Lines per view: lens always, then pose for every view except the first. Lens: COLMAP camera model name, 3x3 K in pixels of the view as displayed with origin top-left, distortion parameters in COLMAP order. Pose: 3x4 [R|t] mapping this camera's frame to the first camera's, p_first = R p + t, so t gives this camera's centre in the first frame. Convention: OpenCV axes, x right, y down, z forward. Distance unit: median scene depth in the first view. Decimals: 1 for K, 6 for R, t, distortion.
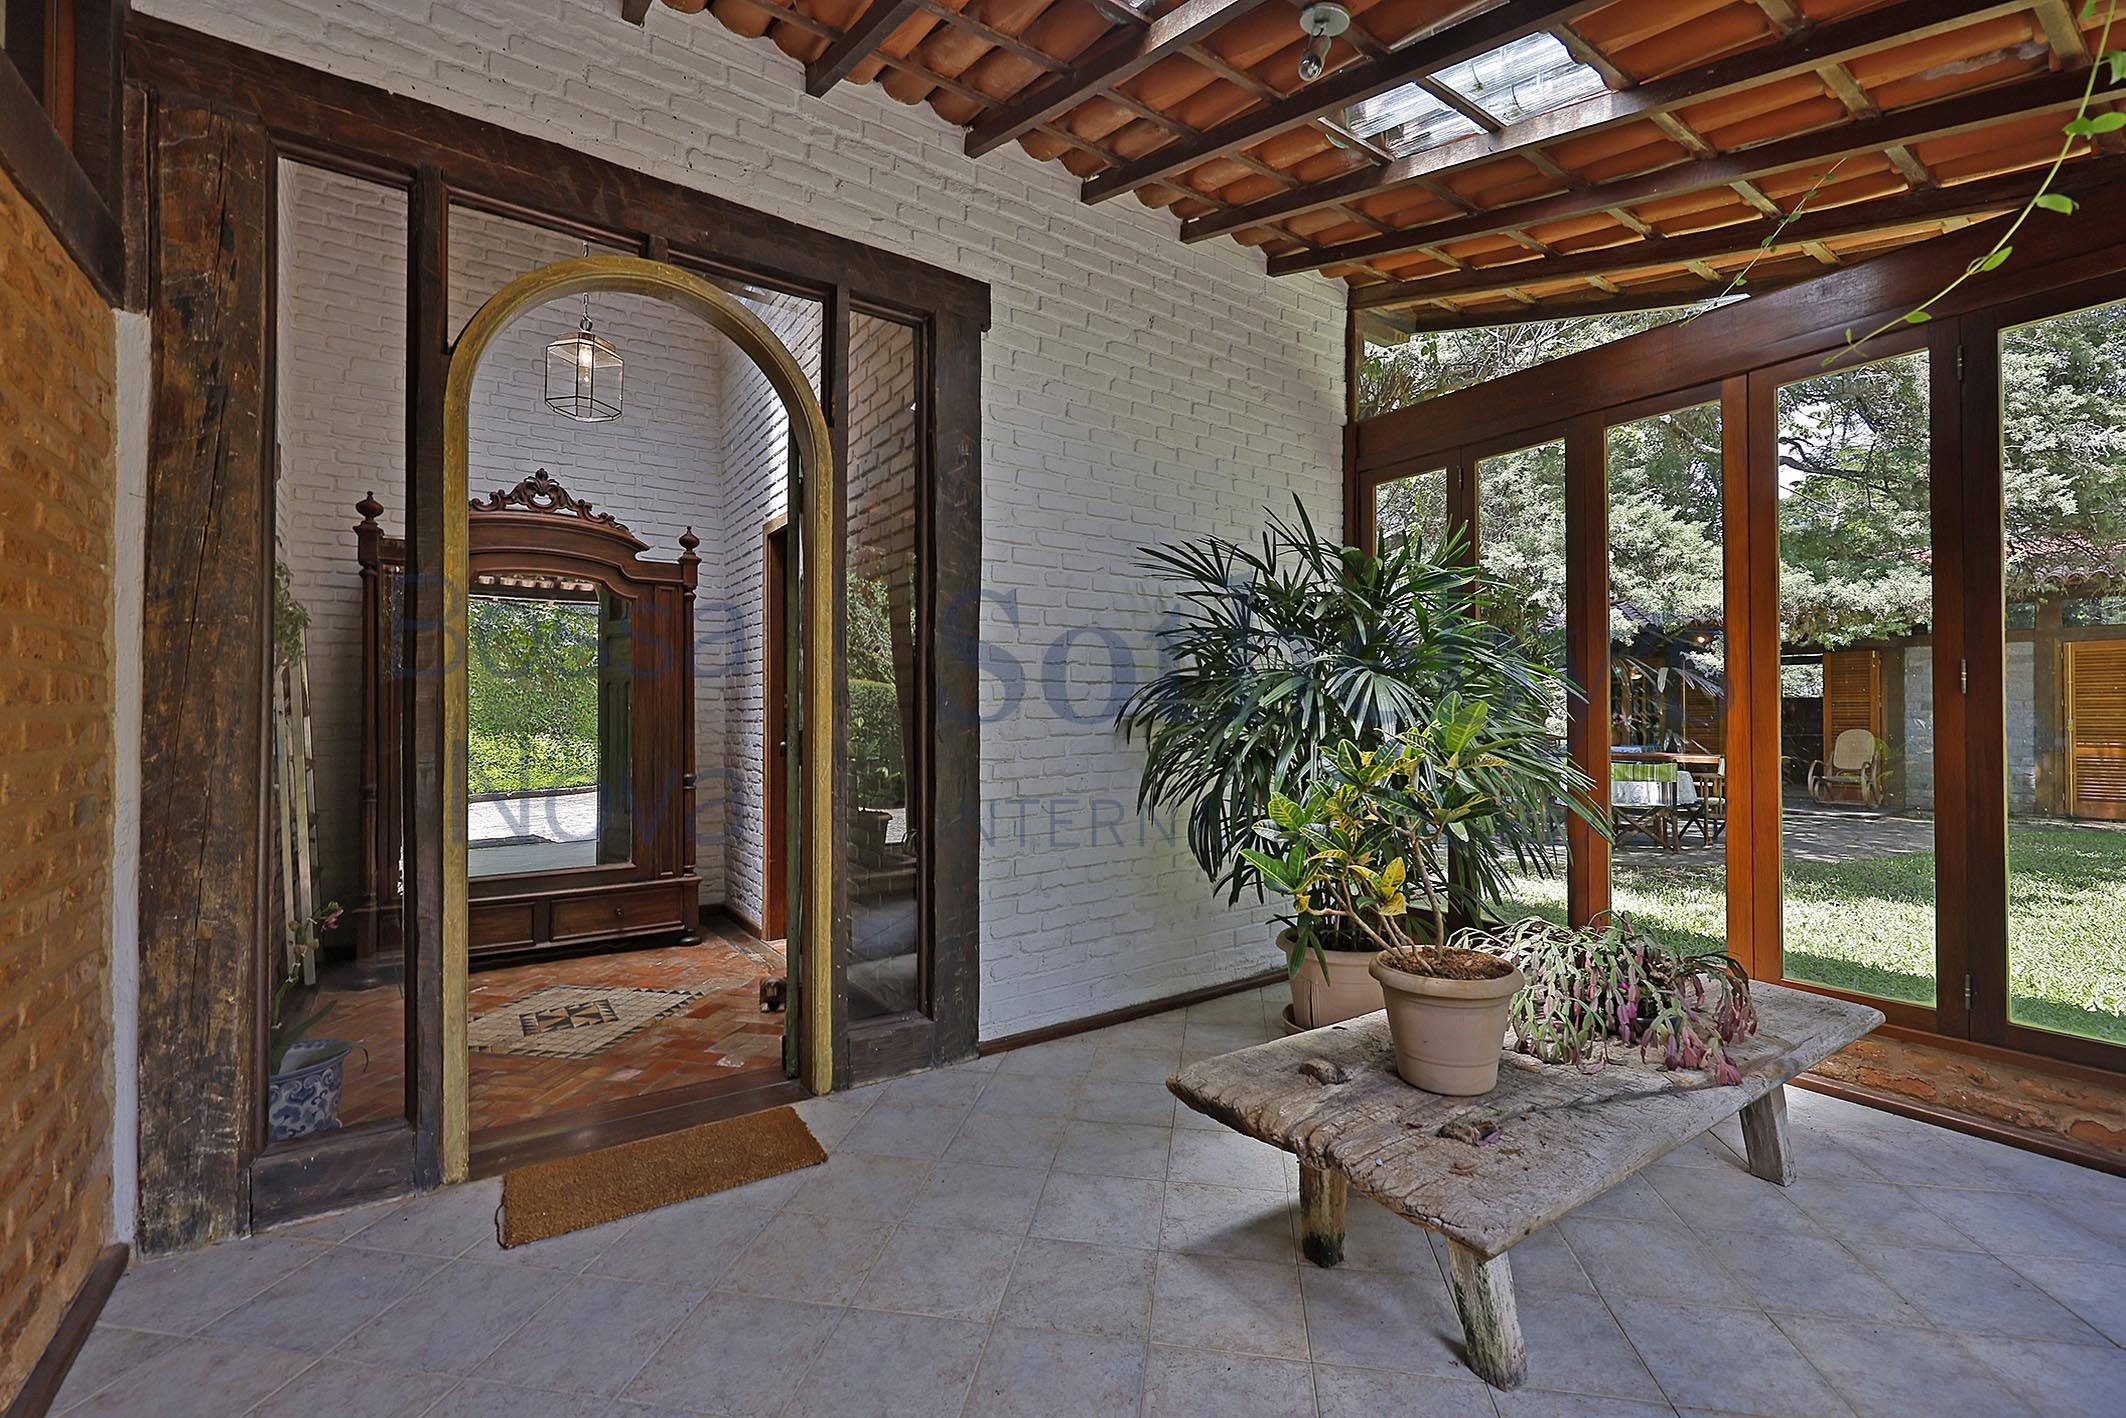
lens RADIAL K [[907.1, 0, 1054.4], [0, 907.1, 706.8], [0, 0, 1]] dist [0.002885, 0.000986]
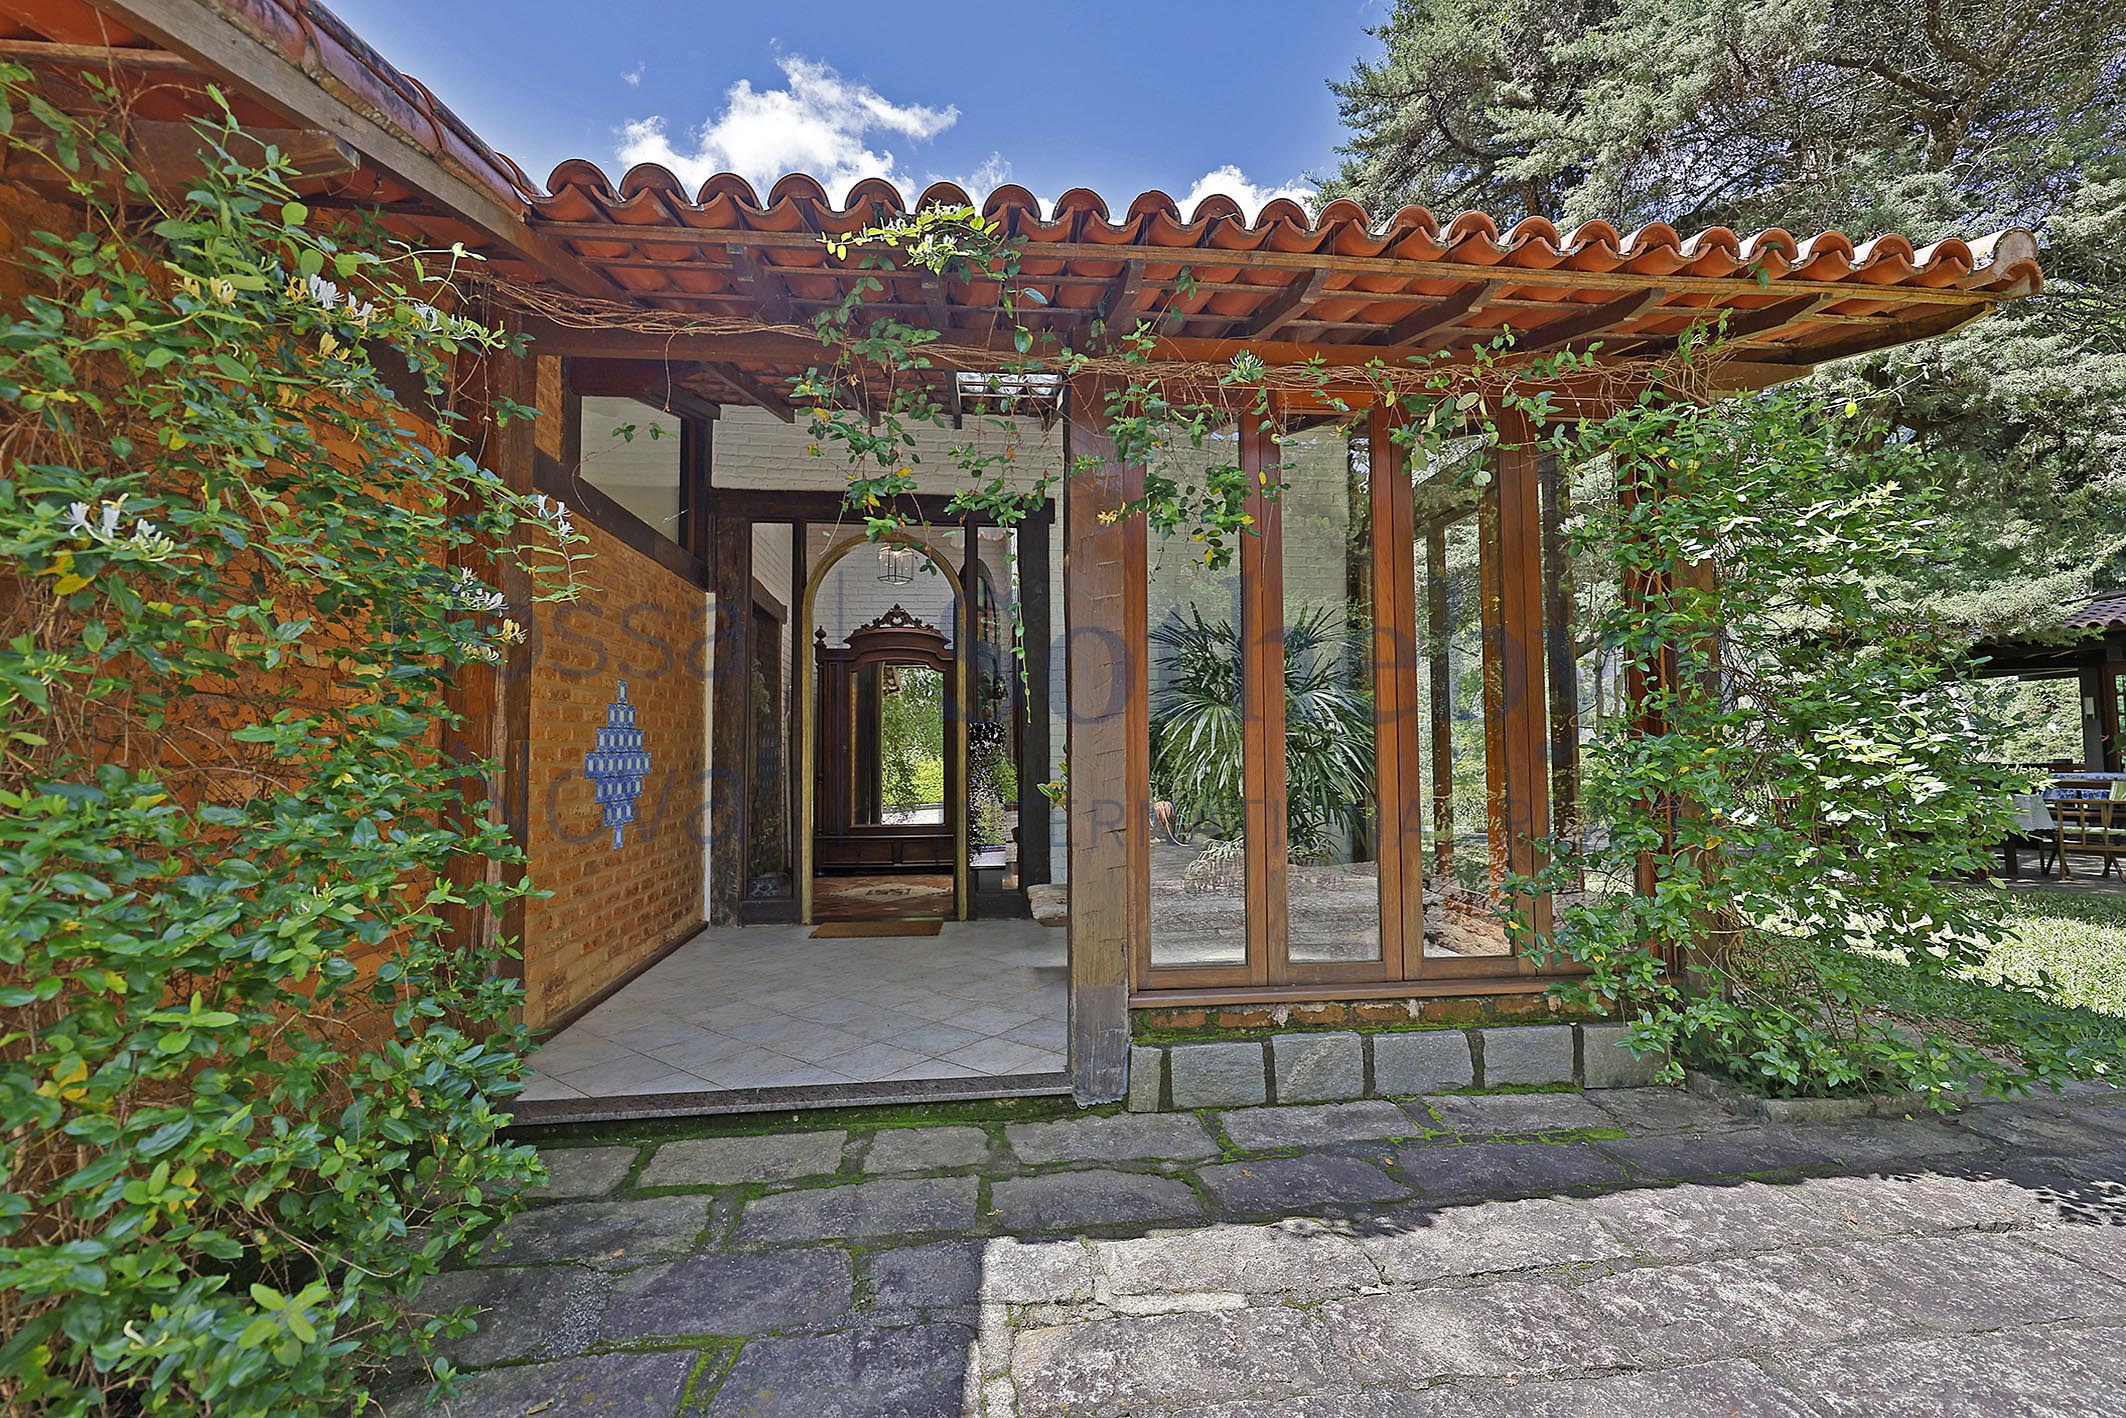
lens RADIAL K [[907.1, 0, 1069.0], [0, 907.1, 711.0], [0, 0, 1]] dist [0.002885, 0.000986]
pose [[0.880125, -0.024762, -0.474095, 1.181217], [0.008901, 0.999324, -0.035670, 0.044643], [0.474658, 0.027174, 0.879751, -0.861362]]
